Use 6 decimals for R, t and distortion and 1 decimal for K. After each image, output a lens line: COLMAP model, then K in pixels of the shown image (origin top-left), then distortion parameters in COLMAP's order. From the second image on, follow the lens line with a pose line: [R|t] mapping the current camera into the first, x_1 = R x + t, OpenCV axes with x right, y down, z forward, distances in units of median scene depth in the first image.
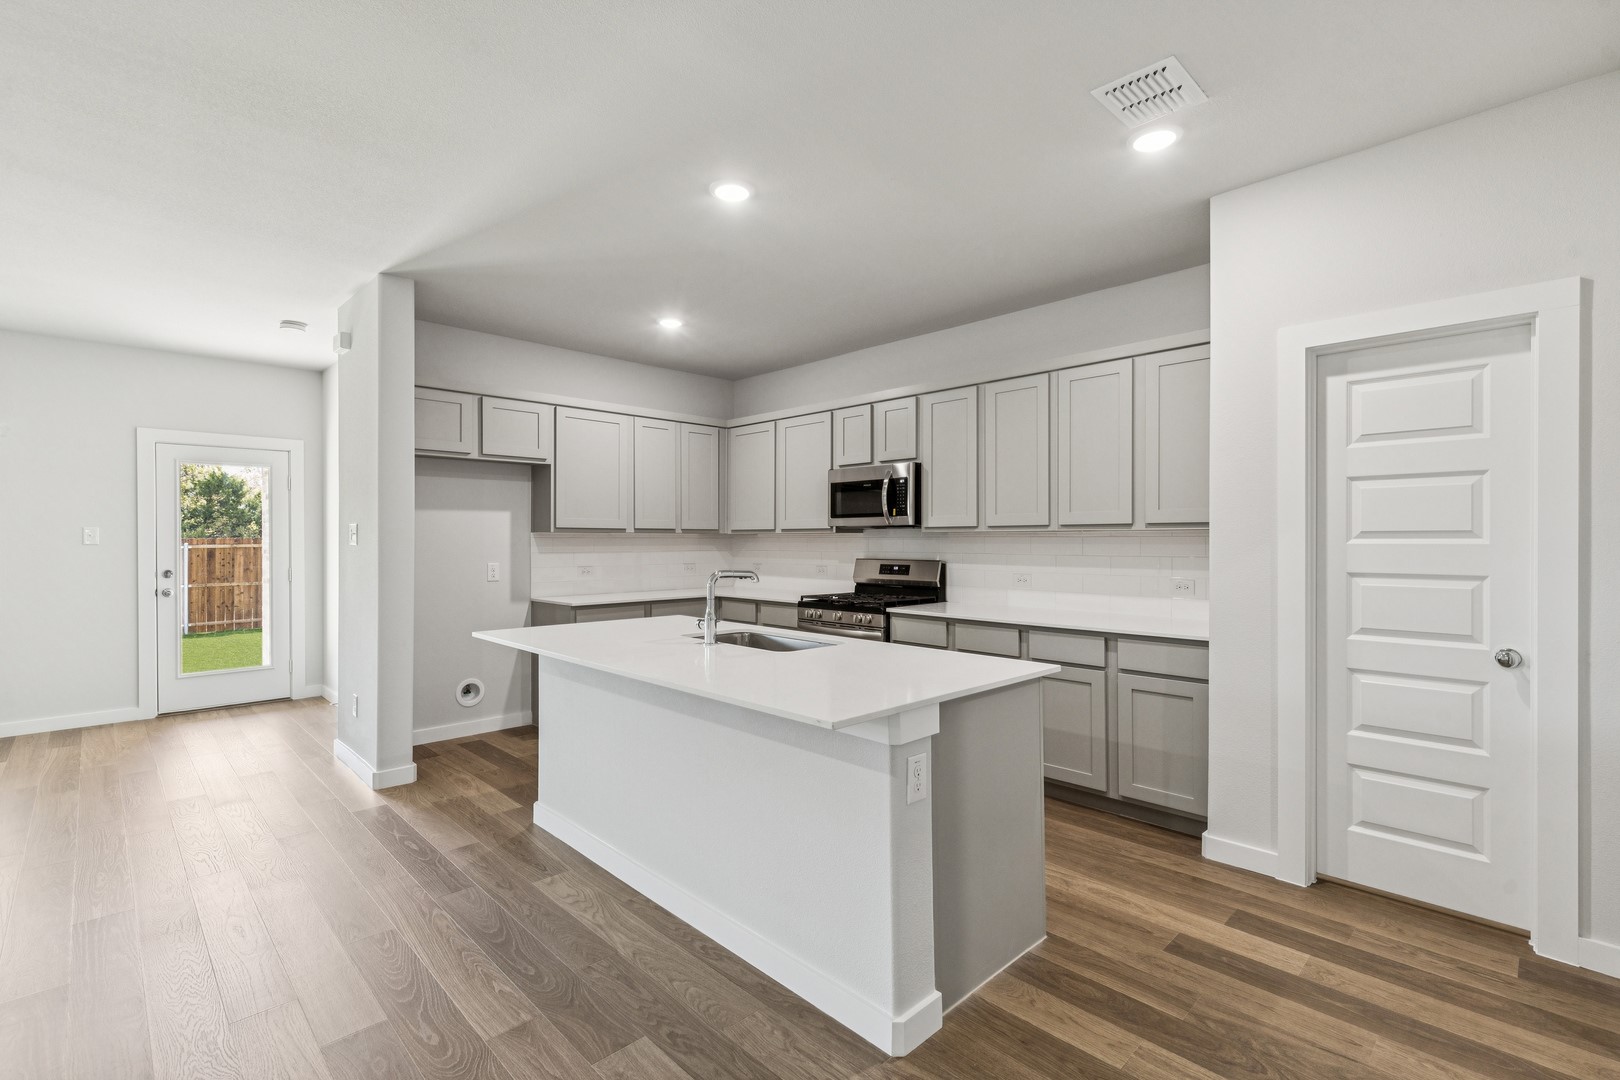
lens RADIAL K [[733.3, 0, 810.0], [0, 733.3, 540.0], [0, 0, 1]] dist [-0.000206, -0.000189]
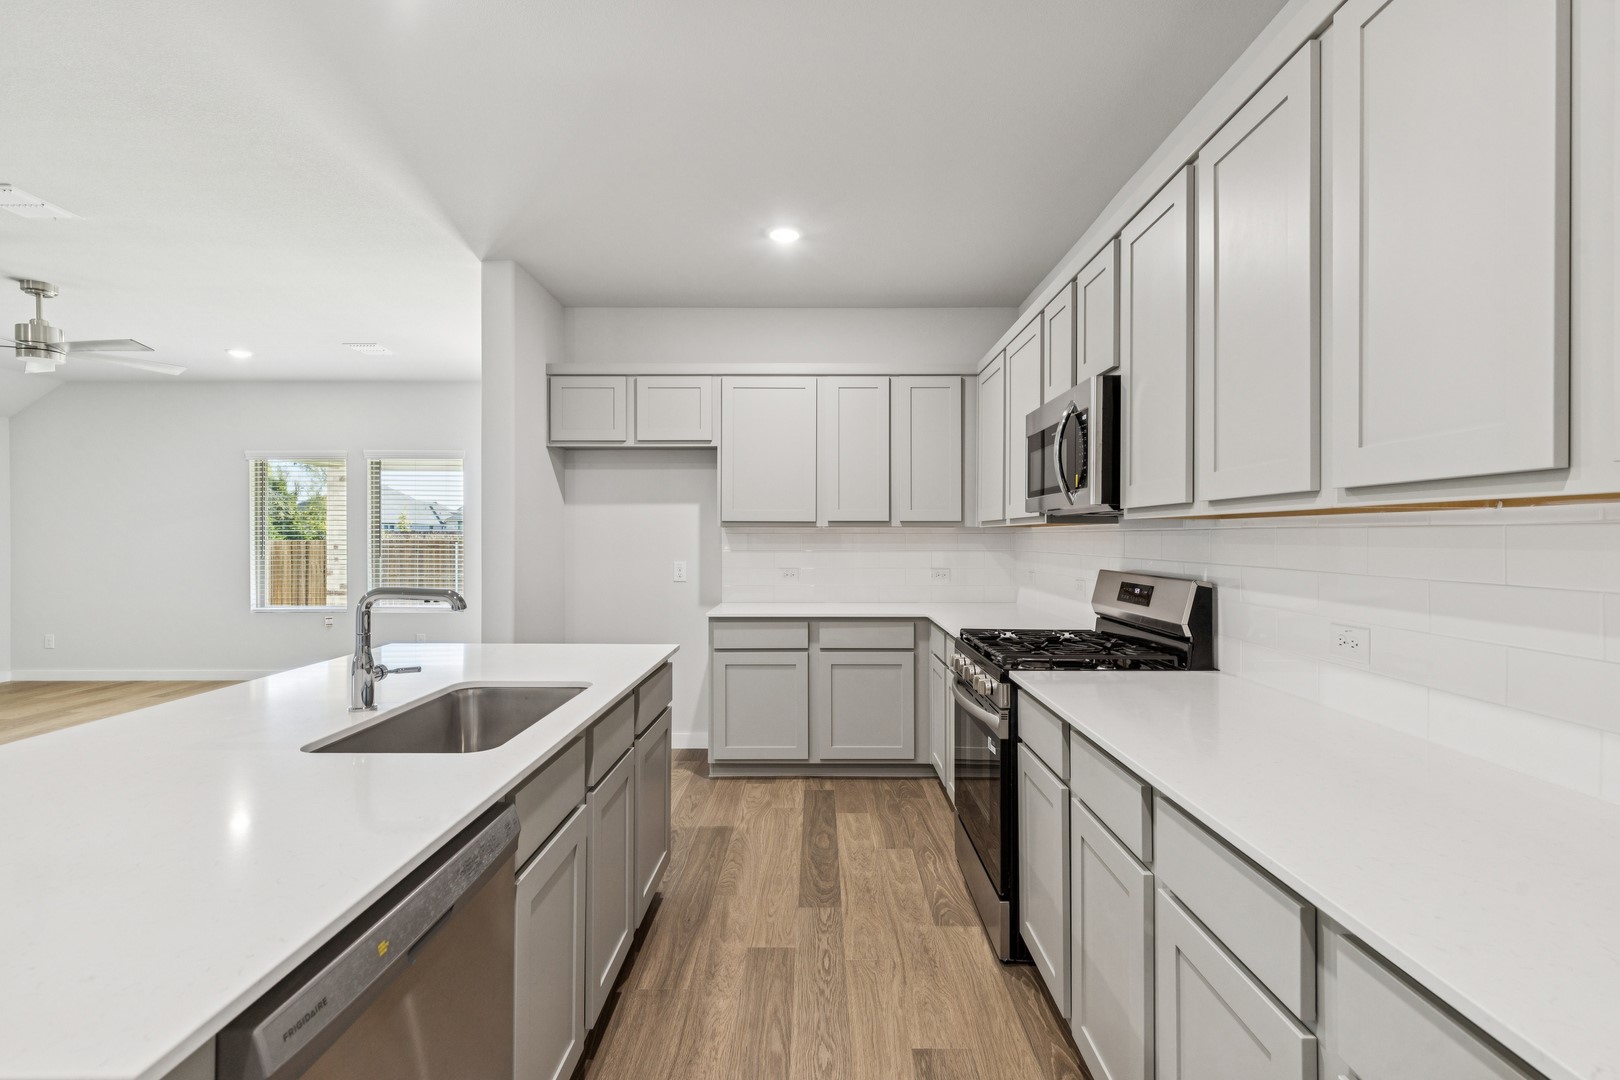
lens RADIAL K [[747.3, 0, 810.0], [0, 747.3, 540.0], [0, 0, 1]] dist [-0.000160, -0.000051]
pose [[0.712096, 0.005805, -0.702058, 0.334747], [-0.000268, 0.999968, 0.007997, -0.002481], [0.702082, -0.005506, 0.712075, 0.474877]]
